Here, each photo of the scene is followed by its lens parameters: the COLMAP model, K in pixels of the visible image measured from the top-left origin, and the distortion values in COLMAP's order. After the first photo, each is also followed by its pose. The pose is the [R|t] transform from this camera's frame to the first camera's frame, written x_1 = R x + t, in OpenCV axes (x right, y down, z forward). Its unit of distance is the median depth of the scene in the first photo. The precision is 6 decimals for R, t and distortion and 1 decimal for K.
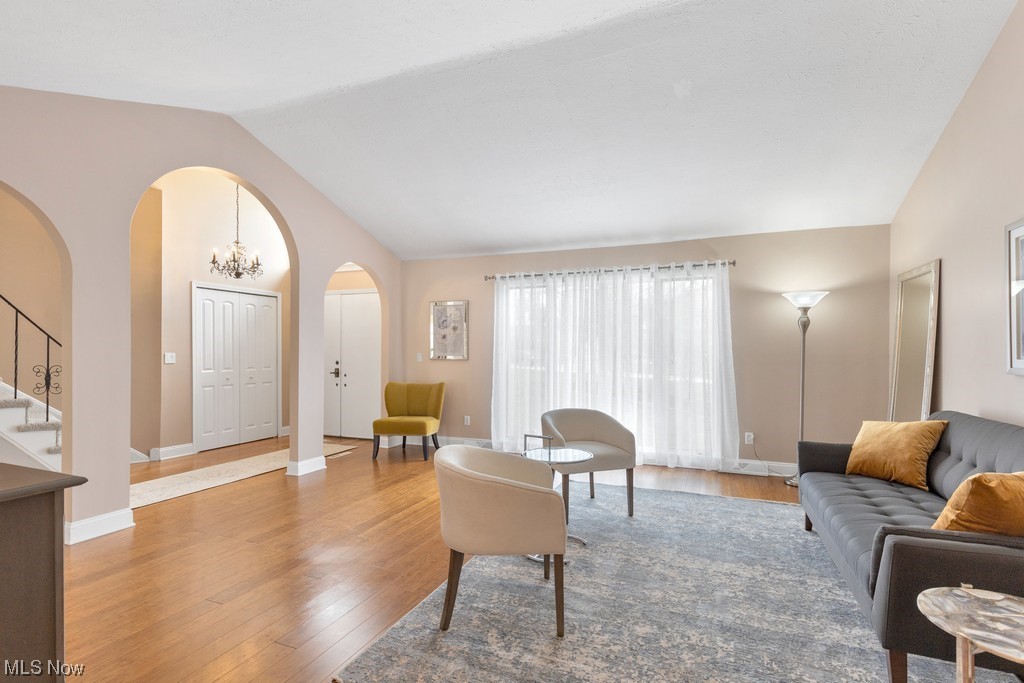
lens RADIAL K [[481.7, 0, 508.6], [0, 481.7, 347.5], [0, 0, 1]] dist [0.008817, -0.000441]
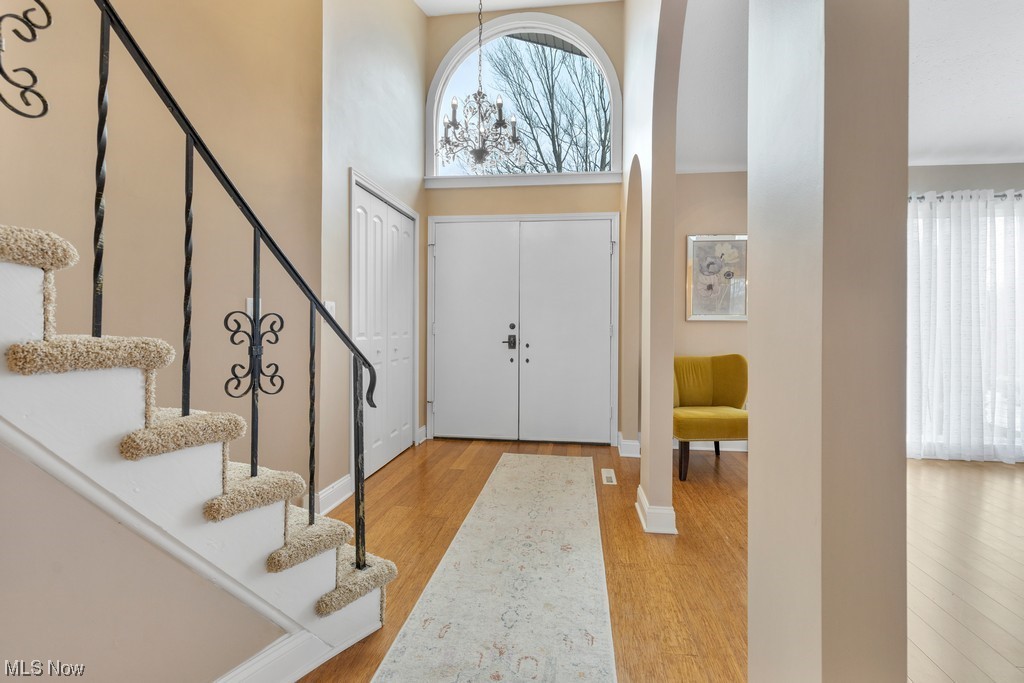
lens RADIAL K [[481.7, 0, 520.6], [0, 481.7, 320.9], [0, 0, 1]] dist [0.008817, -0.000441]
pose [[0.960319, 0.003712, 0.278879, -0.584566], [-0.003188, 0.999992, -0.002335, 0.028559], [-0.278885, 0.001354, 0.960323, 0.415360]]
